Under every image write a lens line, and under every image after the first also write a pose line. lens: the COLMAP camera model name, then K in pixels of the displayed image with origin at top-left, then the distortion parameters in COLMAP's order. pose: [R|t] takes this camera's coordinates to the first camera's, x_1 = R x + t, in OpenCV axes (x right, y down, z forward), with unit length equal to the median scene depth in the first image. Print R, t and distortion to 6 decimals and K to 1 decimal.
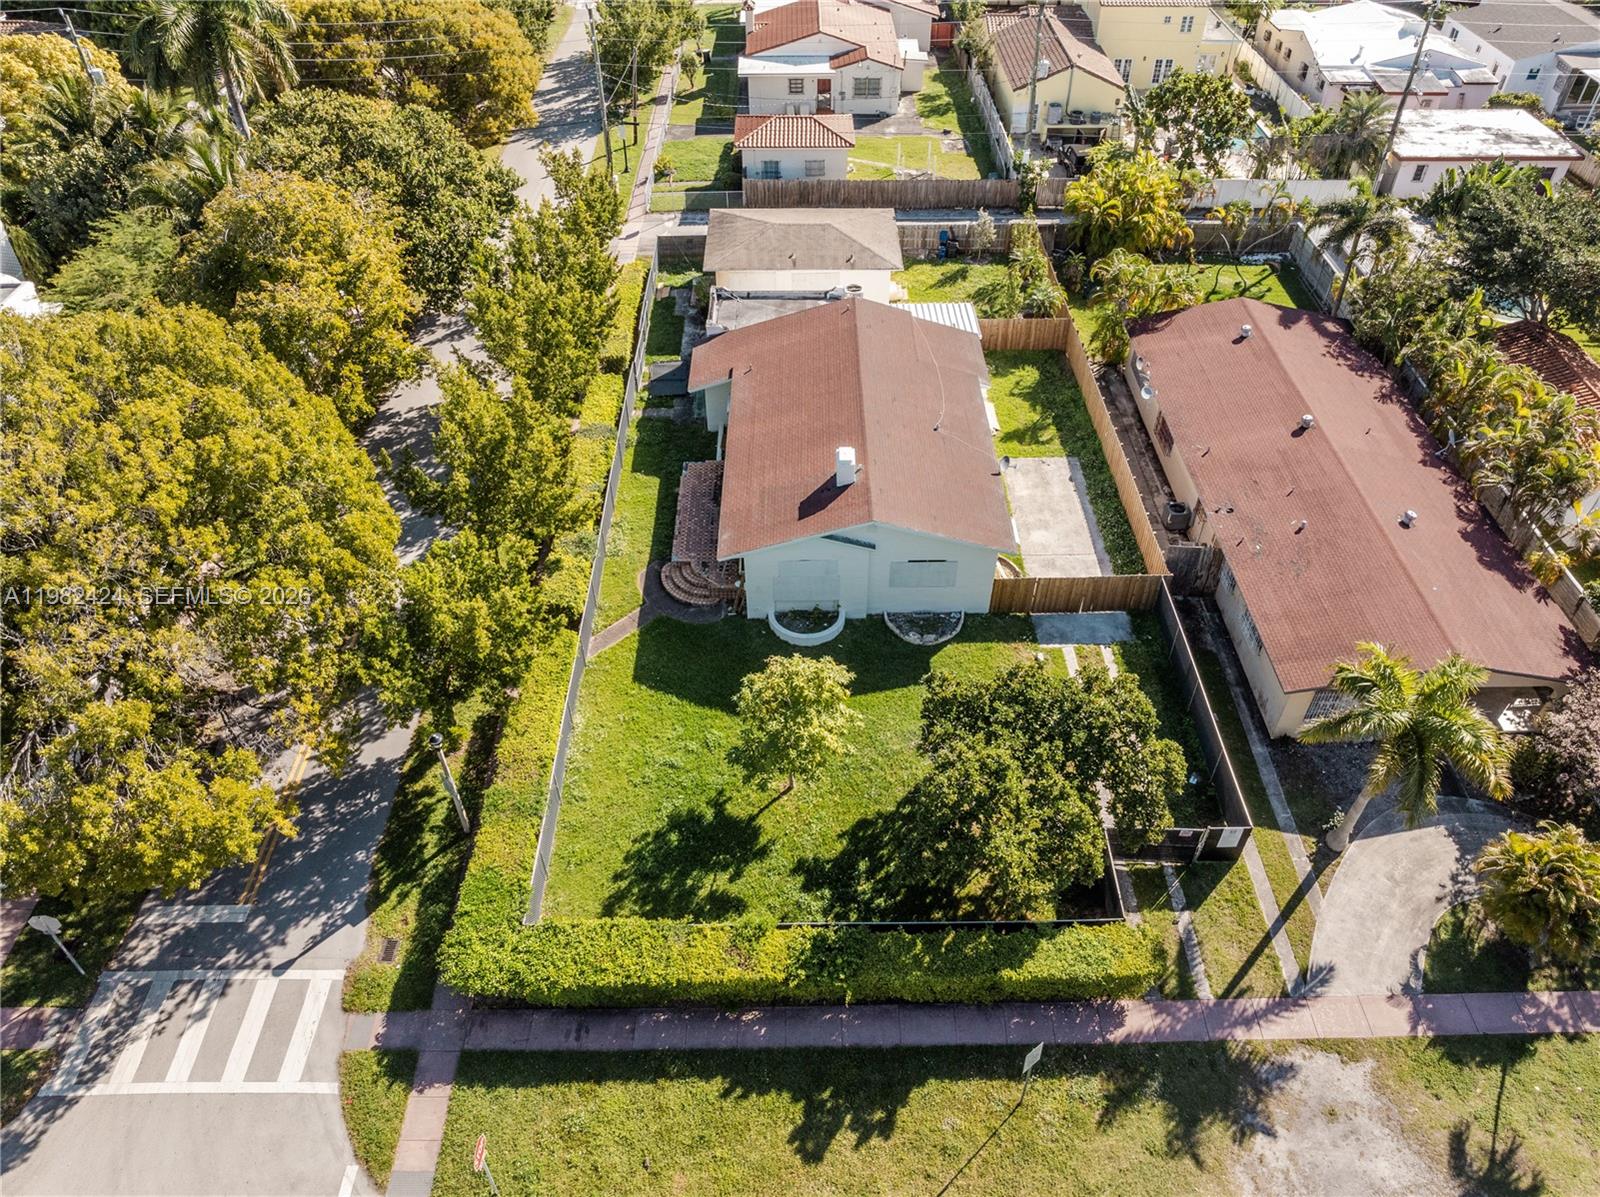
lens RADIAL K [[1127.9, 0, 807.6], [0, 1127.9, 594.3], [0, 0, 1]] dist [-0.041003, 0.009489]
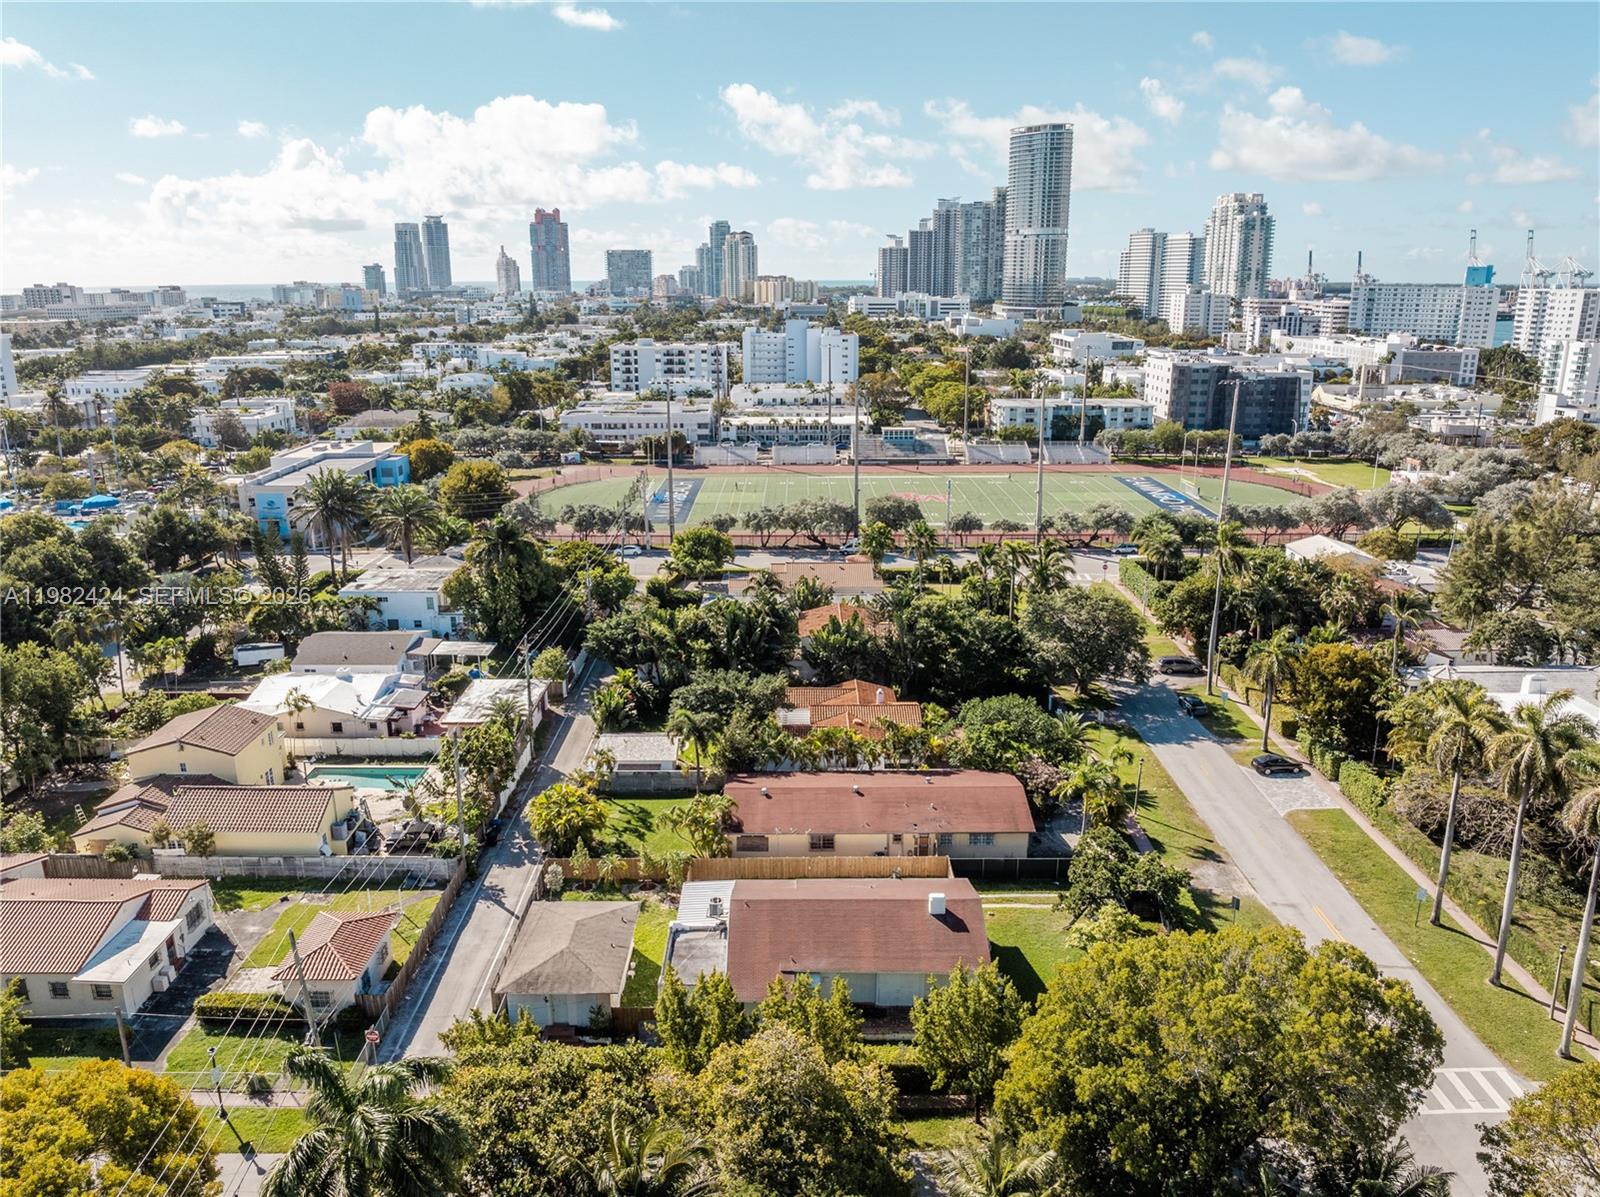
lens RADIAL K [[1127.9, 0, 801.6], [0, 1127.9, 565.6], [0, 0, 1]] dist [-0.041003, 0.009489]
pose [[-0.001661, -0.242221, 0.970220, -1.367074], [0.676875, 0.713905, 0.179389, -0.844952], [-0.736096, 0.657015, 0.162767, 0.478189]]
